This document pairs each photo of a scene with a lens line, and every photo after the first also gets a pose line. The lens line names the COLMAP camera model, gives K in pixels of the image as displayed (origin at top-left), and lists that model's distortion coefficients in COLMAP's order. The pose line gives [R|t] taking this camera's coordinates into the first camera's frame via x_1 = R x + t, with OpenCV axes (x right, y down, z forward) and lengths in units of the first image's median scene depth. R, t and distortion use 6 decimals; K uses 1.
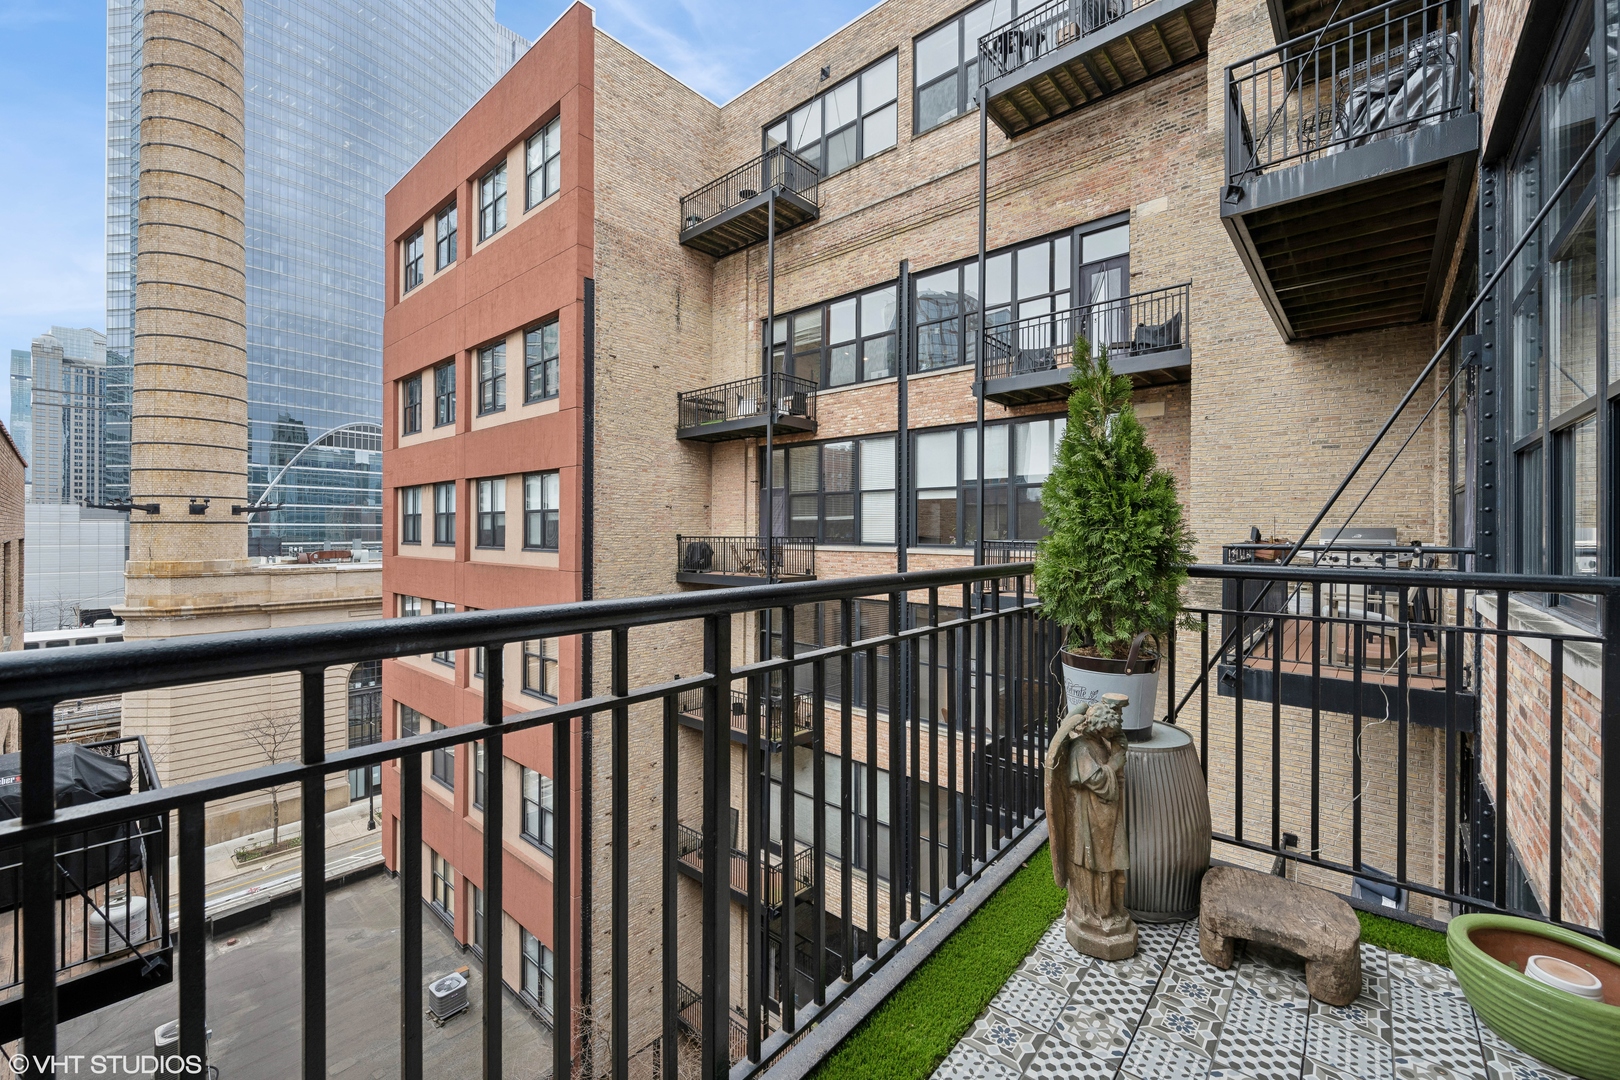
lens RADIAL K [[652.2, 0, 821.9], [0, 652.2, 531.1], [0, 0, 1]] dist [-0.006522, 0.001707]
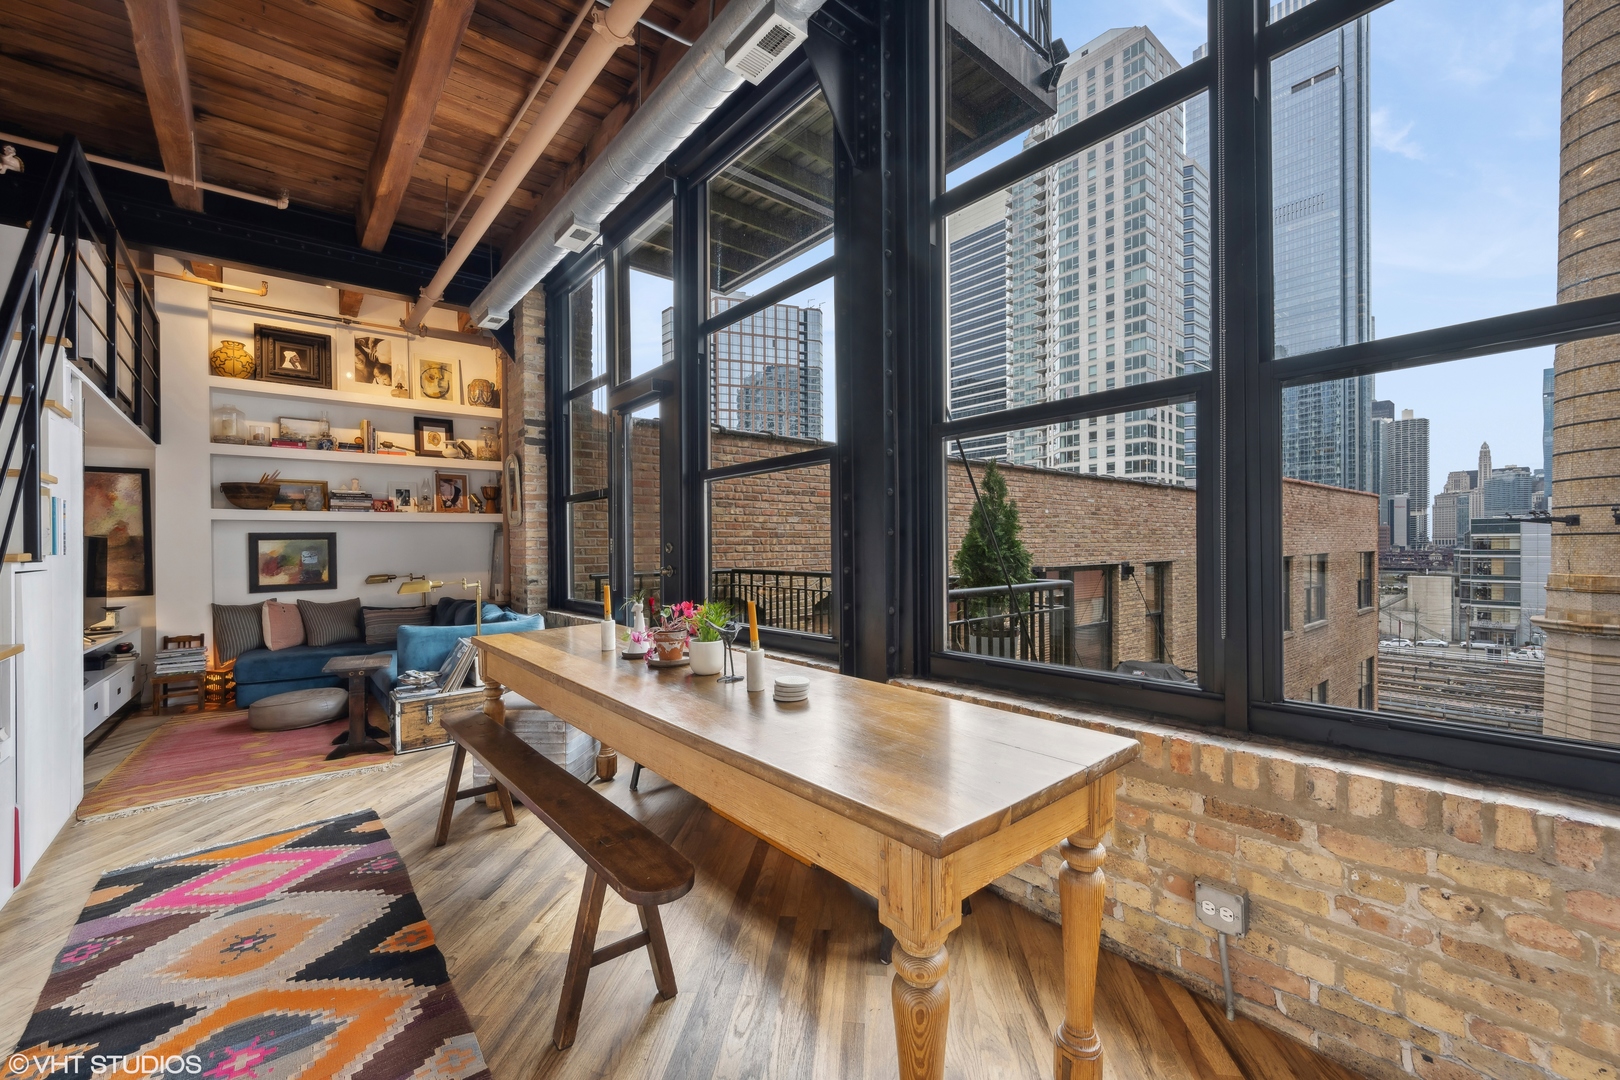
lens RADIAL K [[652.2, 0, 806.8], [0, 652.2, 545.4], [0, 0, 1]] dist [-0.006522, 0.001707]
pose [[-0.168837, -0.003704, -0.985637, 0.255278], [0.009379, 0.999942, -0.005364, -0.005148], [0.985599, -0.010150, -0.168792, 0.084484]]
